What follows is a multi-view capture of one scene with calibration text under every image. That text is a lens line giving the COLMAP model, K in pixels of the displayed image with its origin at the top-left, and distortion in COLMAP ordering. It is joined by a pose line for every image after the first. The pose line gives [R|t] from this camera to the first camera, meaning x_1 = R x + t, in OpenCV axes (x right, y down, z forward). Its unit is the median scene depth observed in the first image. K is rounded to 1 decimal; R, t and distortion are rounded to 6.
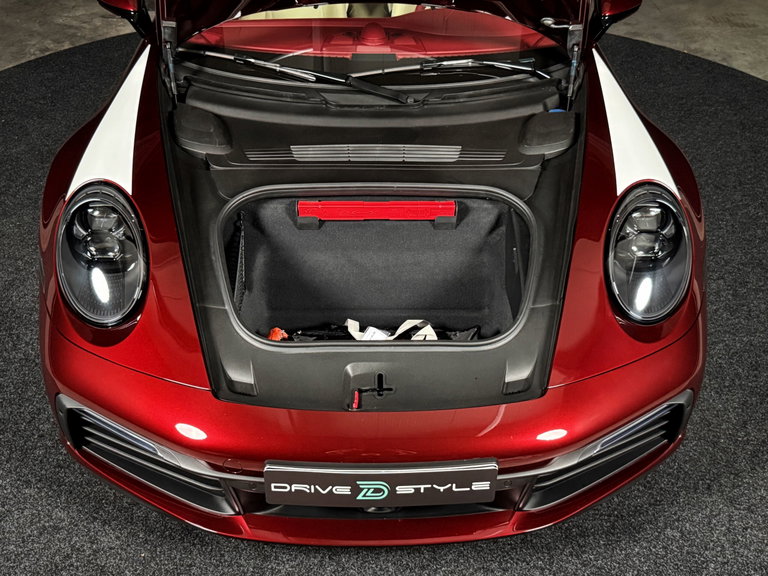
lens RADIAL K [[892.3, 0, 375.0], [0, 892.3, 287.8], [0, 0, 1]] dist [0.007416, -0.004537]
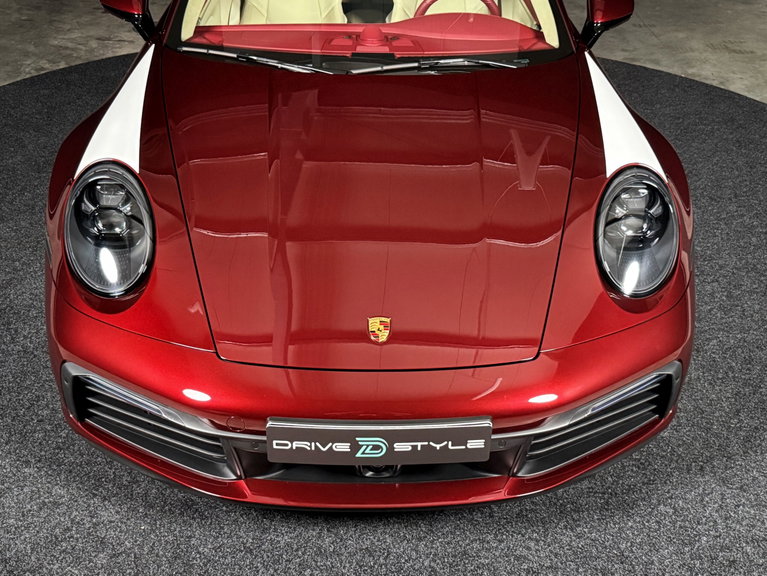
lens RADIAL K [[934.1, 0, 383.5], [0, 934.1, 288.0], [0, 0, 1]] dist [0.042171, -0.026835]
pose [[0.999902, 0.003959, 0.013396, -0.003032], [-0.003144, 0.998173, -0.060333, 0.090773], [-0.013611, 0.060285, 0.998088, -0.078395]]
